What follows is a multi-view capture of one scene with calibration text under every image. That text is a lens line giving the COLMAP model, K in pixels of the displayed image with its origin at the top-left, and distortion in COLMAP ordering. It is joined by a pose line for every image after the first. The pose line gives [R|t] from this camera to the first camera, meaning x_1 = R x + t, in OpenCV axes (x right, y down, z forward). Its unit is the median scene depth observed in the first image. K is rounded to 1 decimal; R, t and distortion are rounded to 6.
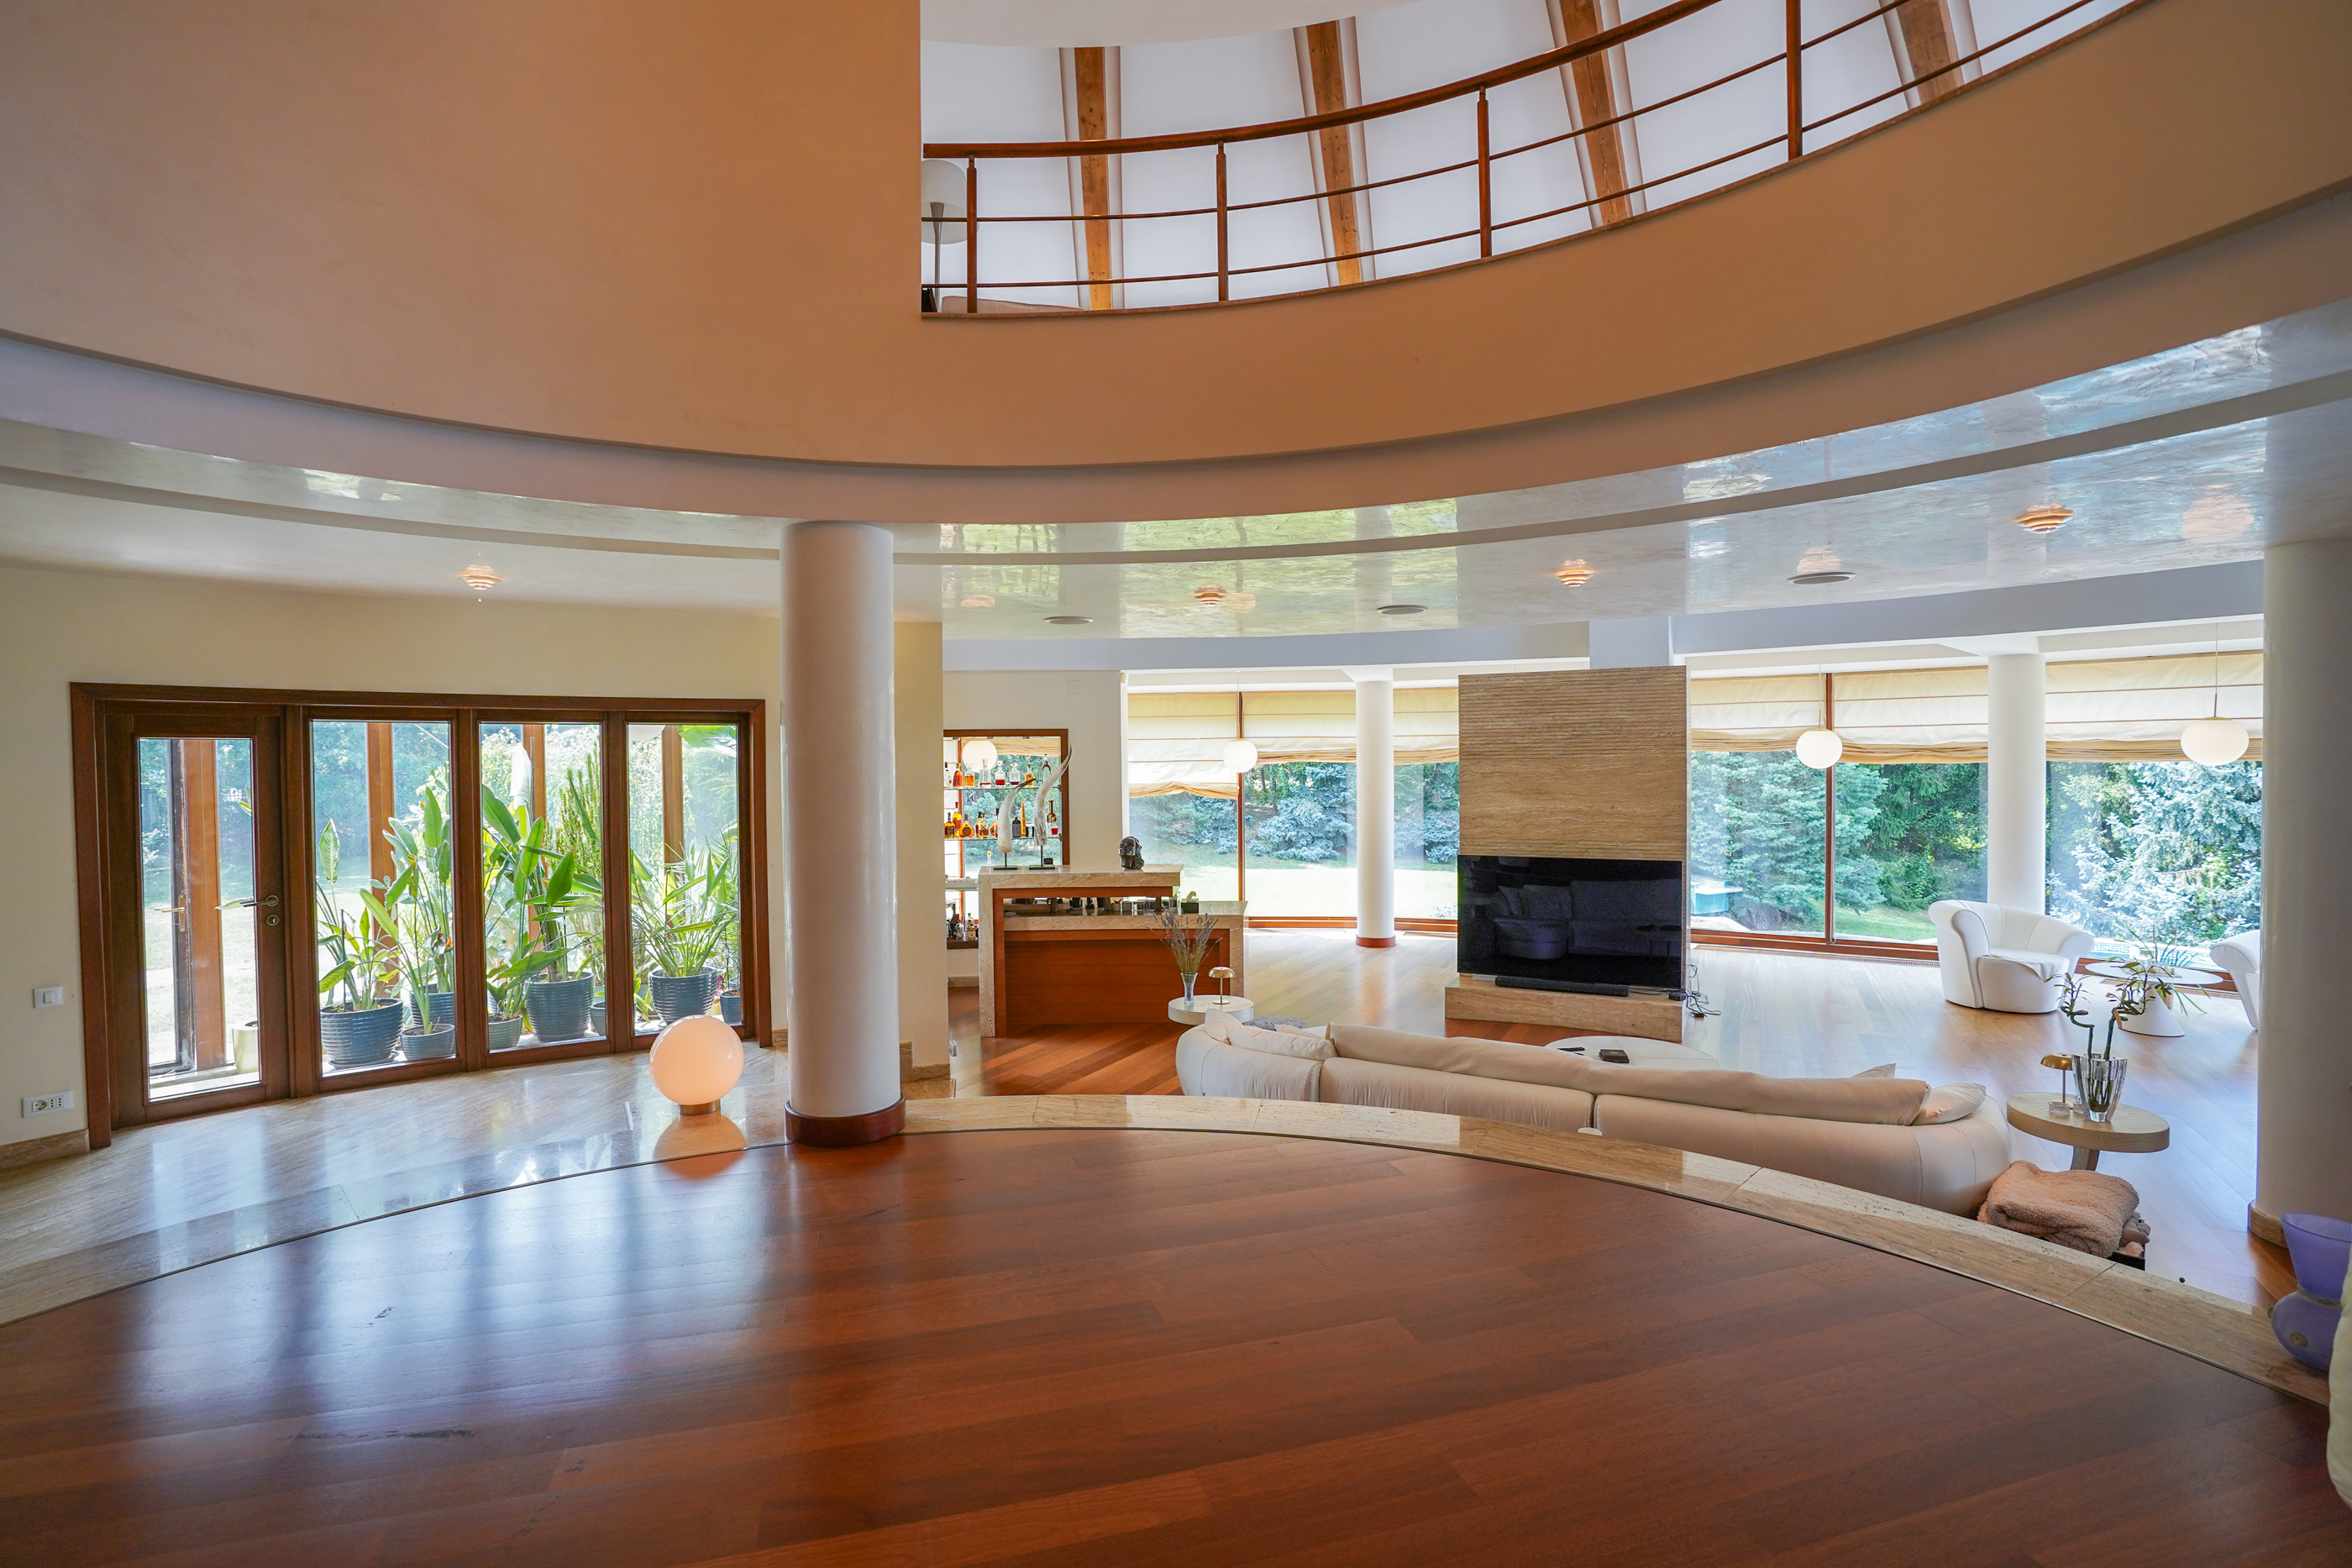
lens RADIAL K [[1107.9, 0, 1152.9], [0, 1107.9, 786.9], [0, 0, 1]] dist [-0.067592, 0.030502]
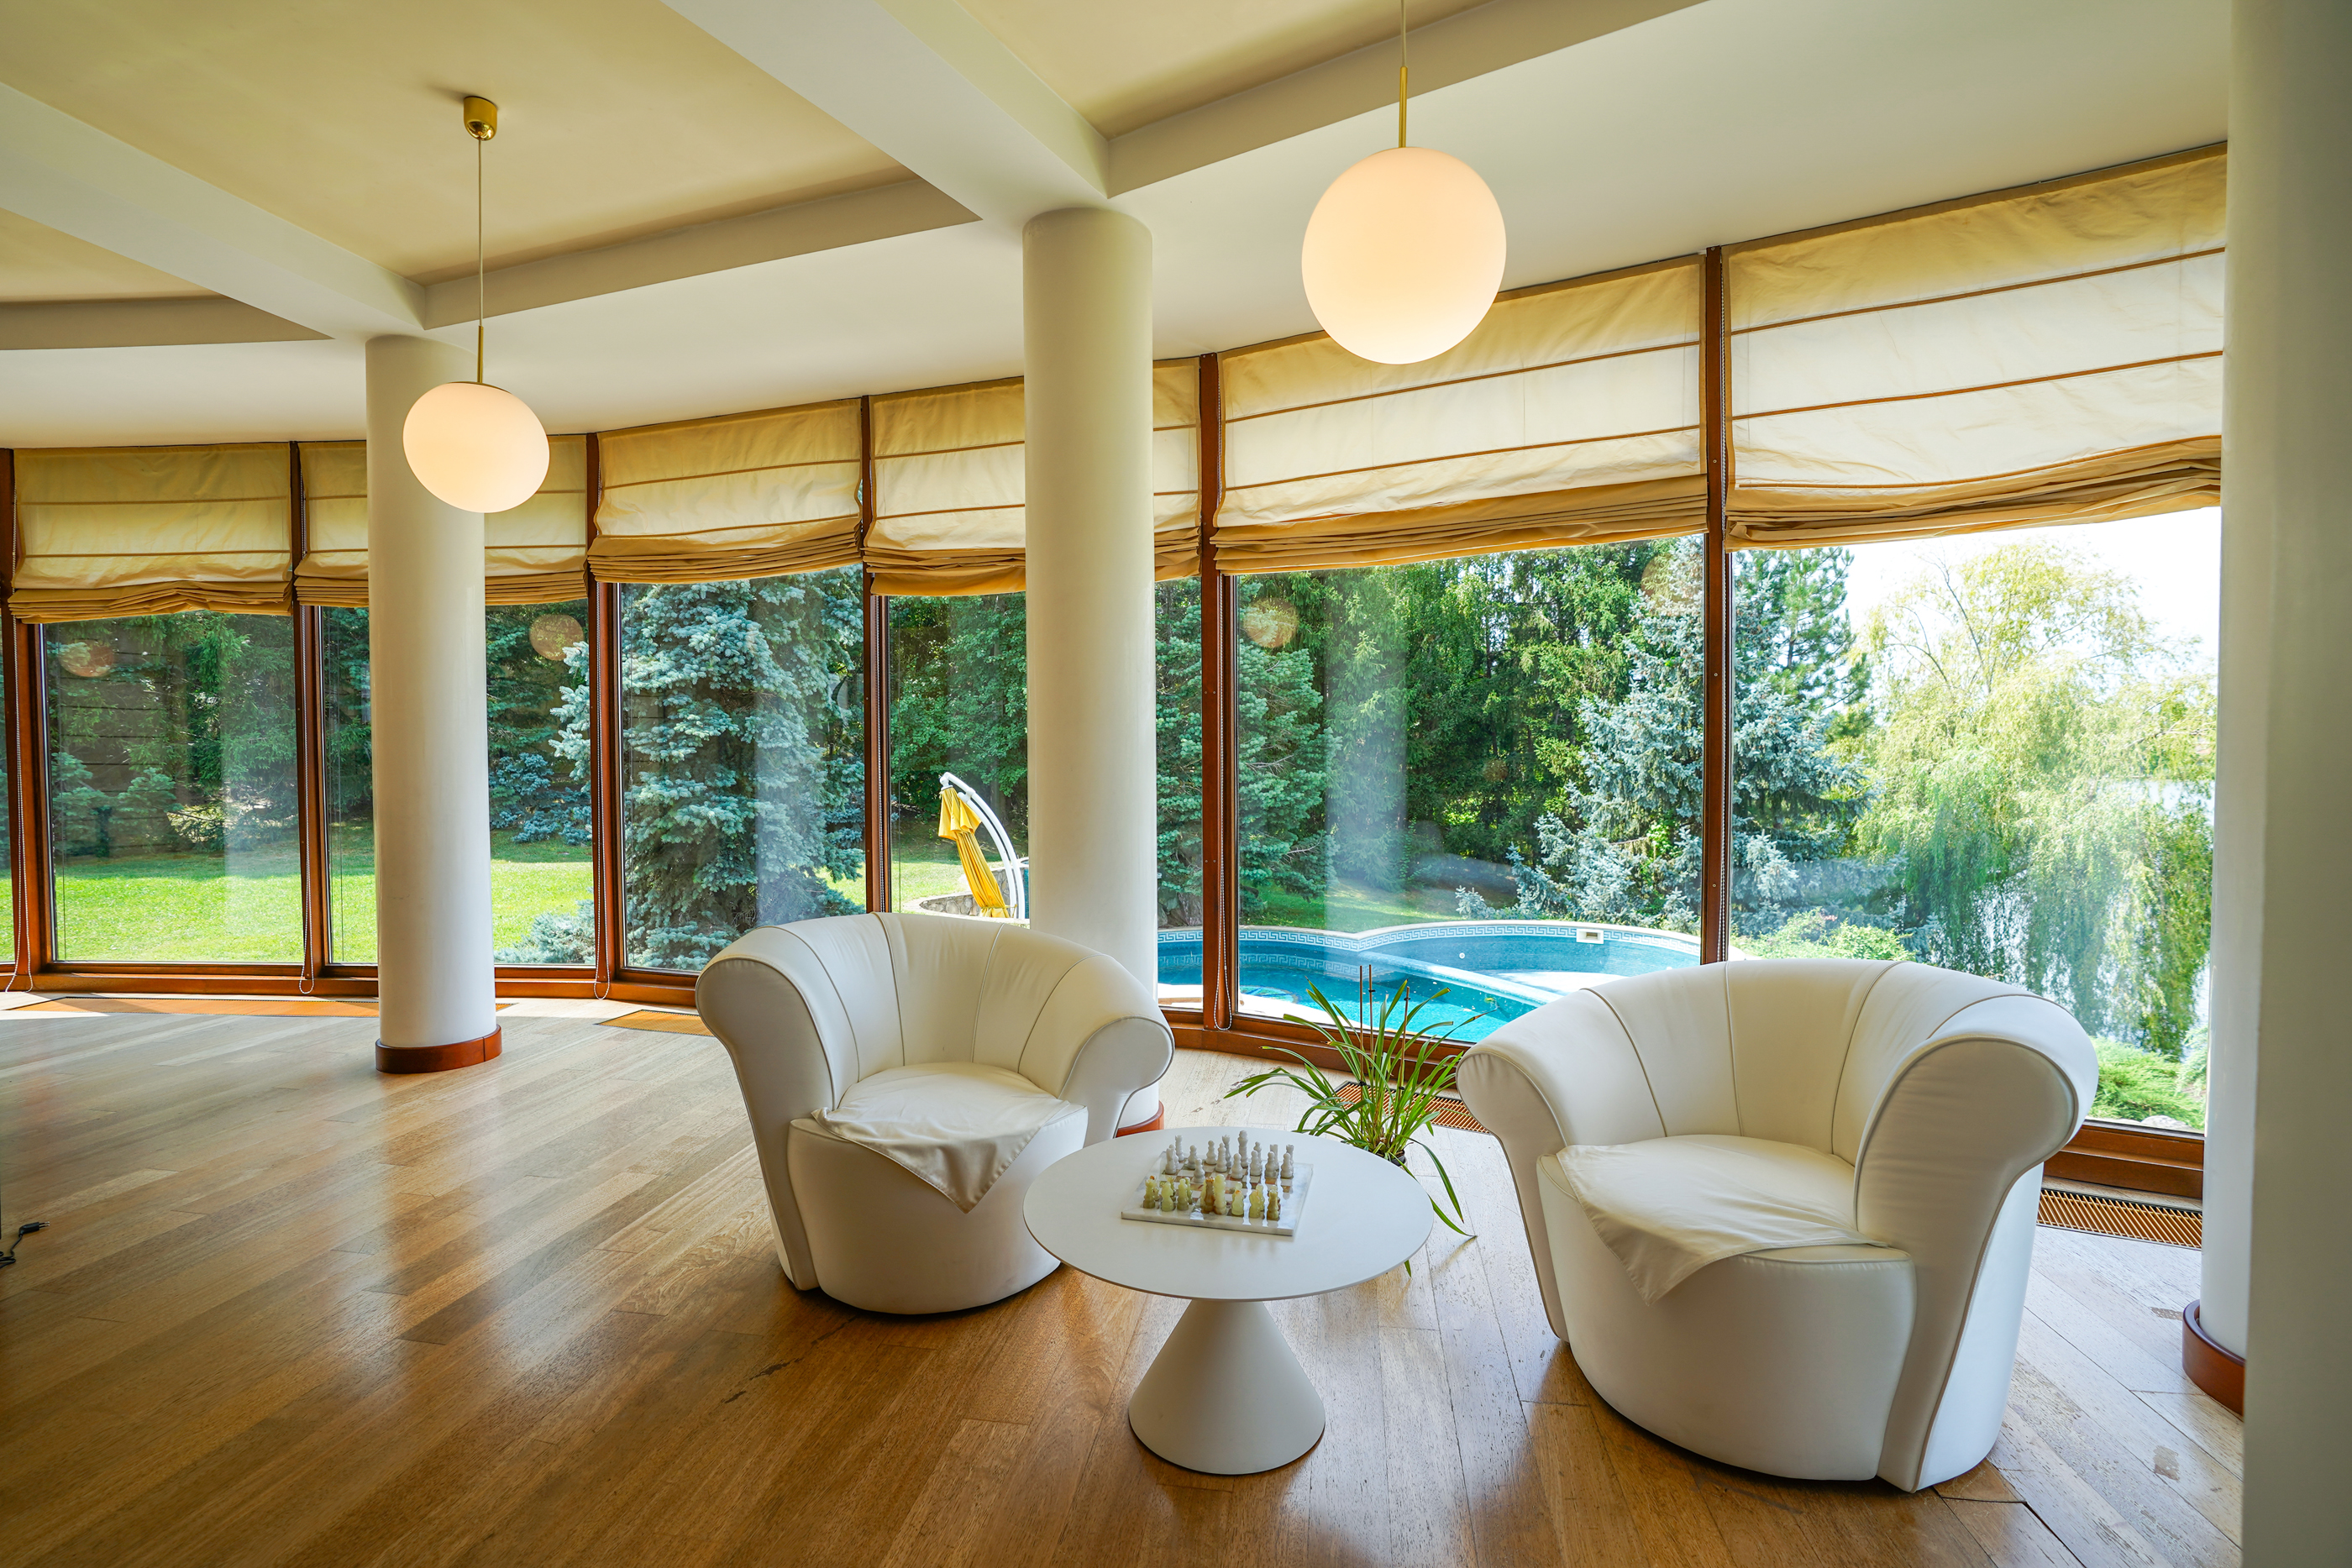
lens RADIAL K [[1065.7, 0, 1162.1], [0, 1065.7, 788.4], [0, 0, 1]] dist [-0.022330, 0.000479]
pose [[0.946790, -0.005398, 0.321805, 0.734376], [0.003406, 0.999971, 0.006752, 0.066122], [-0.321833, -0.005296, 0.946782, 0.670890]]
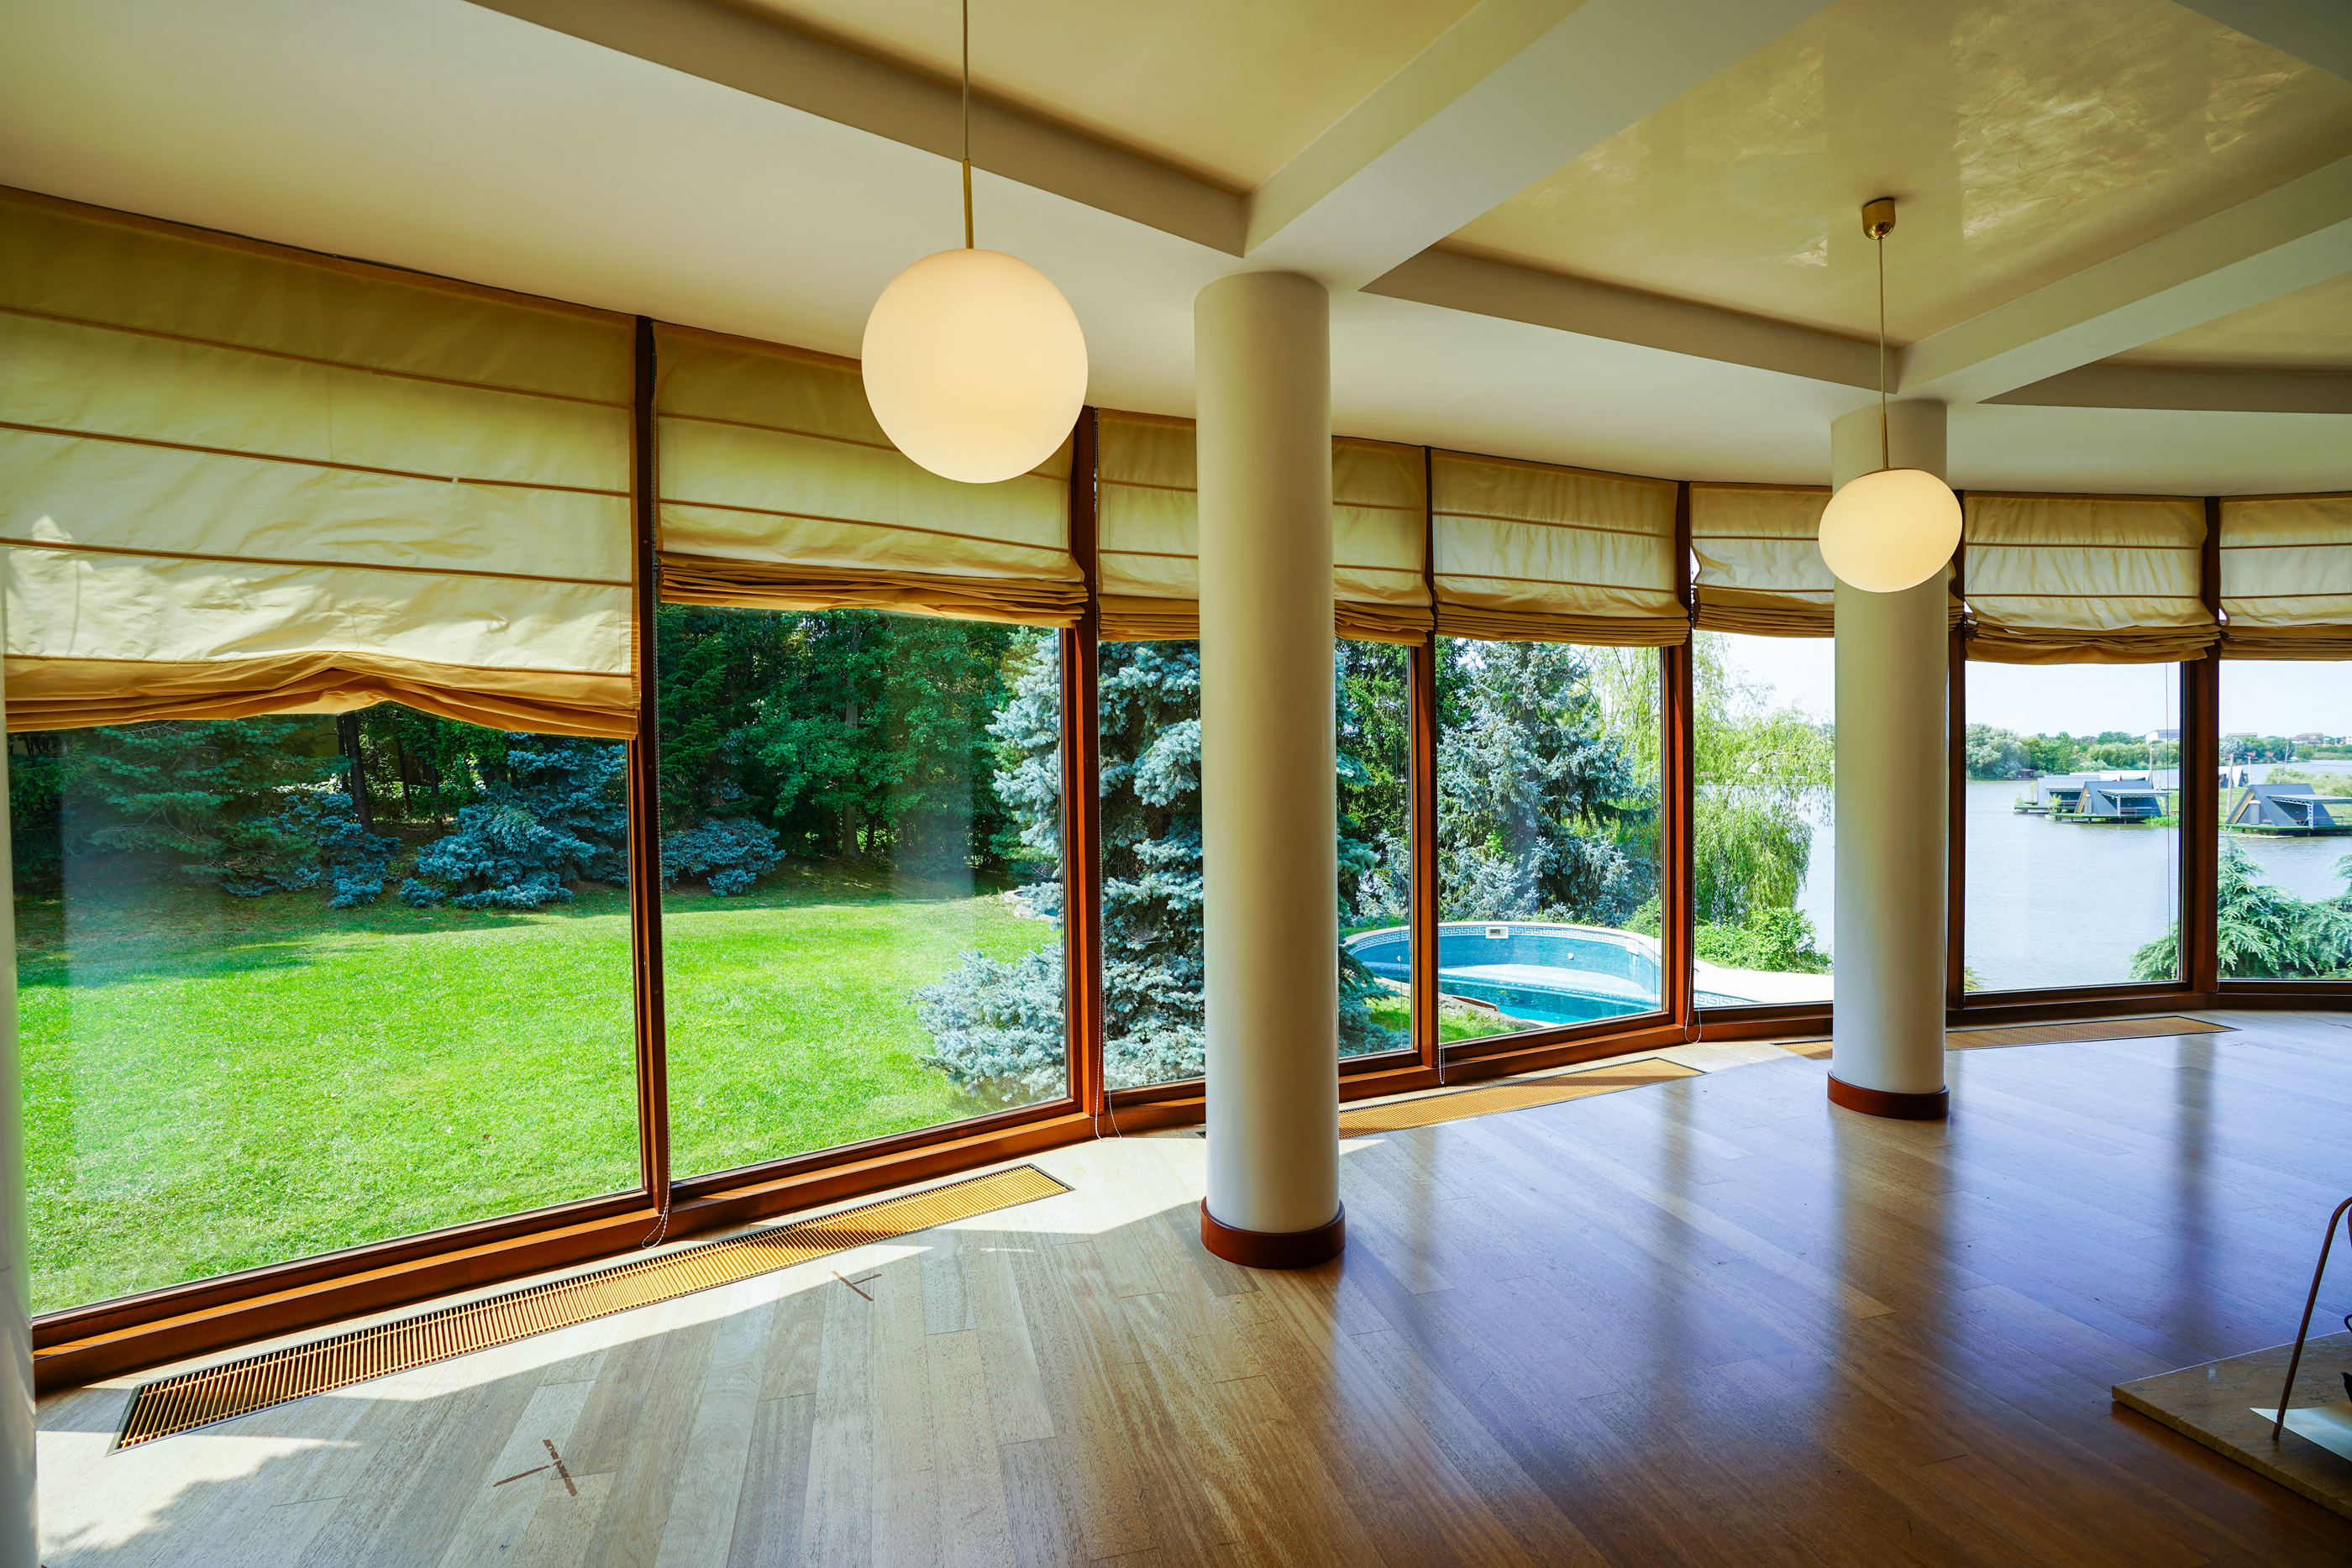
lens RADIAL K [[1060.3, 0, 1147.1], [0, 1060.3, 780.7], [0, 0, 1]] dist [-0.032391, 0.000407]
pose [[0.725731, -0.006362, 0.687949, -0.006693], [0.021411, 0.999682, -0.013343, 0.039992], [-0.687645, 0.024413, 0.725636, 1.120271]]
